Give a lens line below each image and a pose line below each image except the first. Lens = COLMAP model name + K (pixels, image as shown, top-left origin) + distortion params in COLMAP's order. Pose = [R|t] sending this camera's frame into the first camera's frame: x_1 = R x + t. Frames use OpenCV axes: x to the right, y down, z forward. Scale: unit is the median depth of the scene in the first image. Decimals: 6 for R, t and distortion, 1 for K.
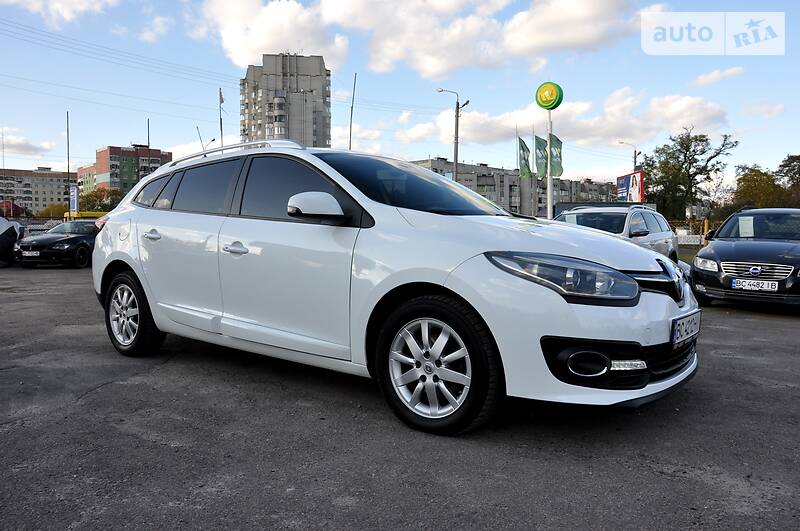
lens RADIAL K [[613.8, 0, 400.0], [0, 613.8, 265.5], [0, 0, 1]] dist [-0.144704, 0.101599]
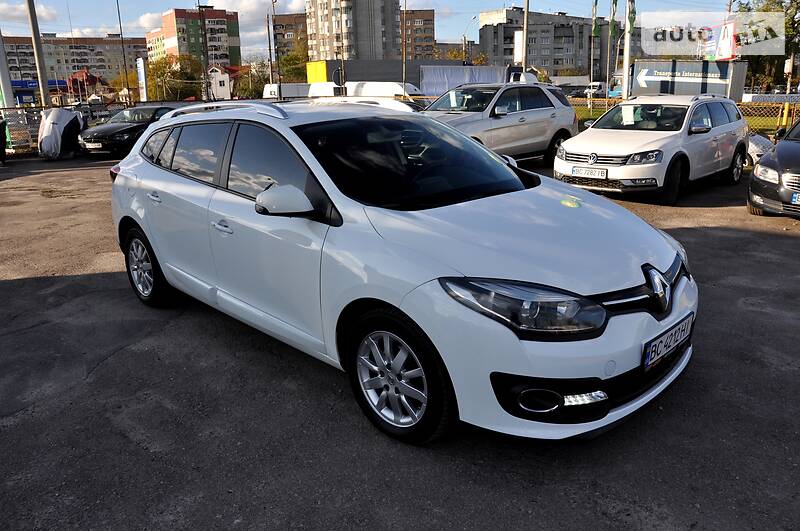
lens RADIAL K [[613.8, 0, 400.0], [0, 613.8, 265.5], [0, 0, 1]] dist [-0.144704, 0.101599]
pose [[0.993109, 0.006110, -0.117035, 0.174395], [0.020480, 0.974224, 0.224650, -0.234971], [0.115391, -0.225499, 0.967386, 0.070593]]
